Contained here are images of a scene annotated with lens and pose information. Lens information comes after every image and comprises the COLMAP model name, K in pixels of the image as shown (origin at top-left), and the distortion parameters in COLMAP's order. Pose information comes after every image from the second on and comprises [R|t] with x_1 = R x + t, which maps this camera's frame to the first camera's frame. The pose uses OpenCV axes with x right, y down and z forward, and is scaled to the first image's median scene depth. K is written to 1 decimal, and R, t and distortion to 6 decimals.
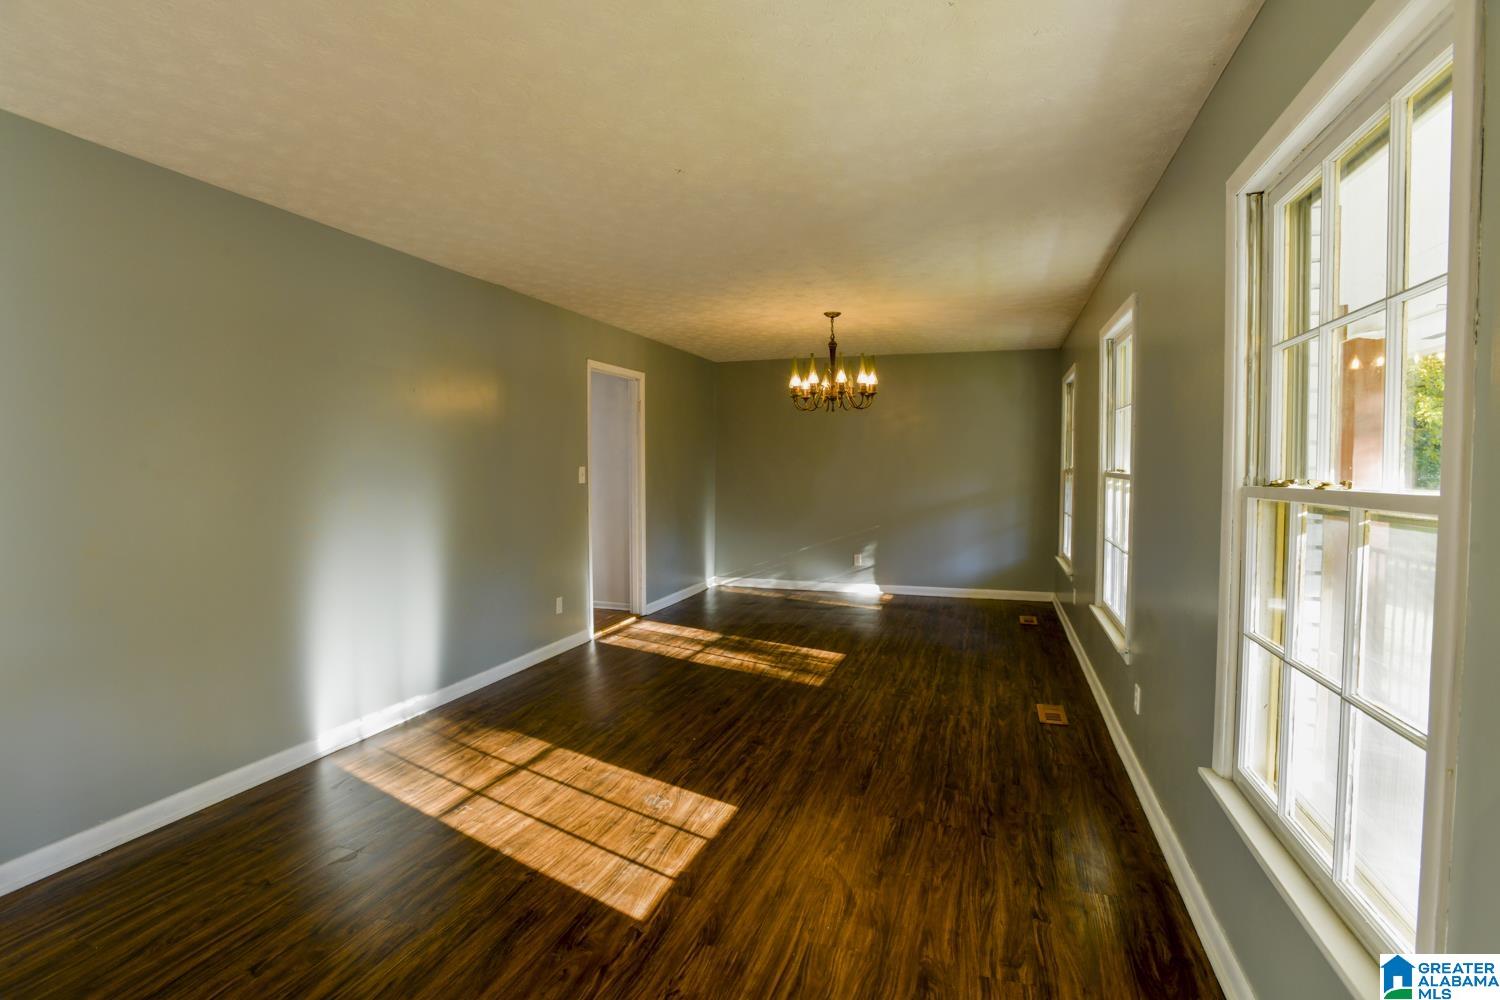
lens RADIAL K [[719.4, 0, 762.1], [0, 719.4, 499.8], [0, 0, 1]] dist [-0.066354, 0.026017]
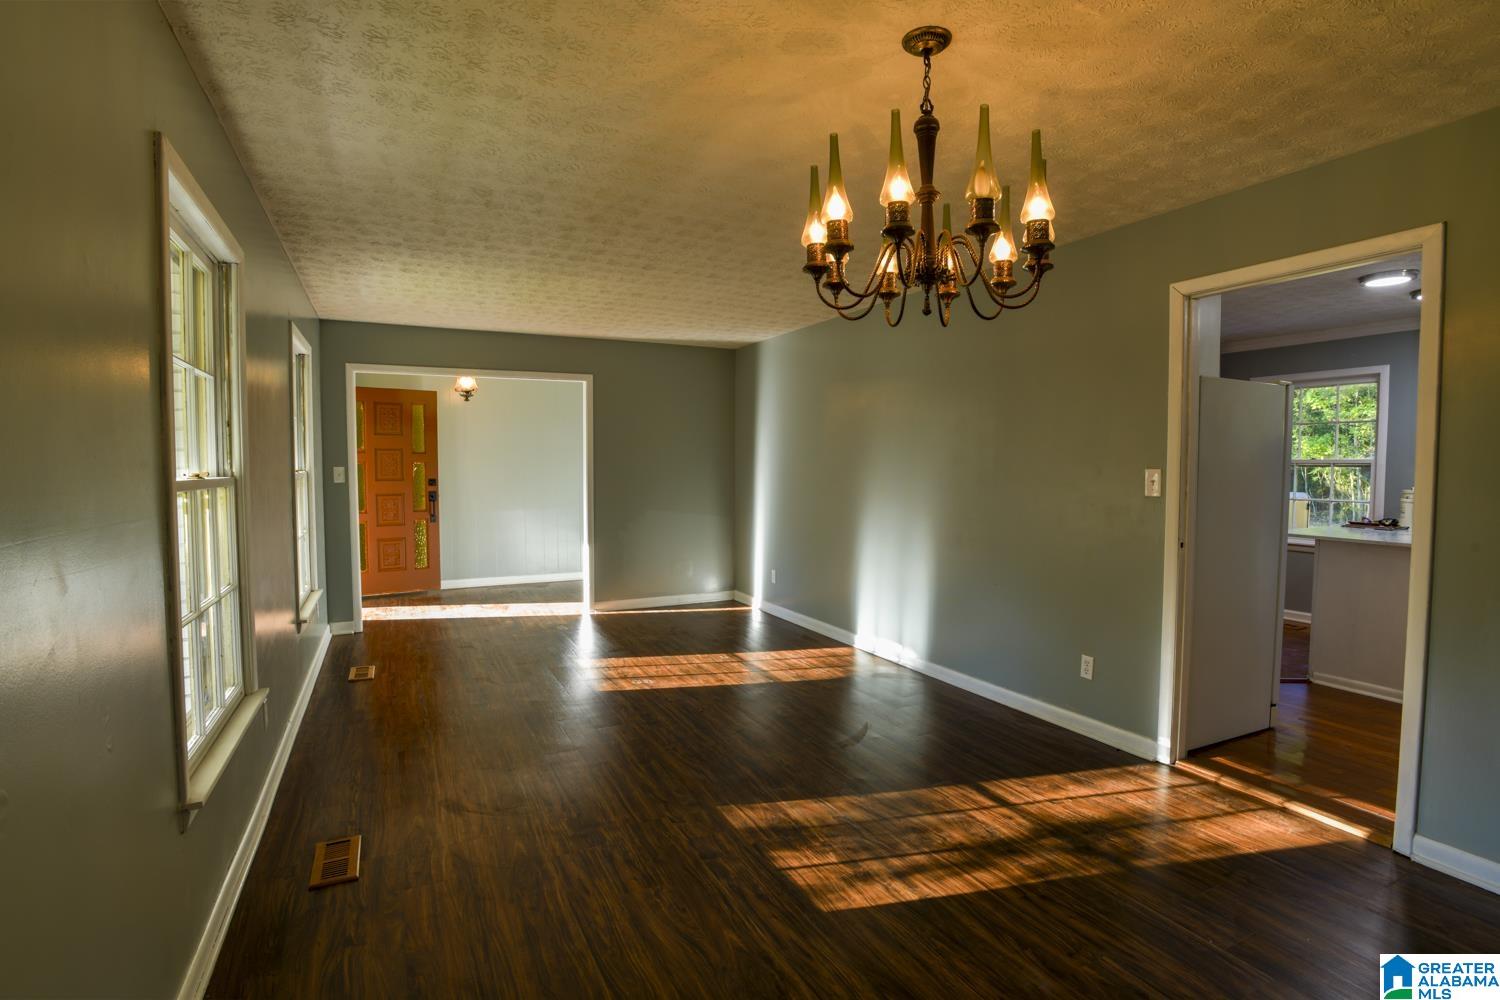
lens RADIAL K [[719.4, 0, 762.1], [0, 719.4, 499.8], [0, 0, 1]] dist [-0.066354, 0.026017]
pose [[-0.706033, 0.036955, -0.707214, 0.489863], [-0.032083, 0.995943, 0.084071, -0.072644], [0.707452, 0.082046, -0.701983, 1.444030]]
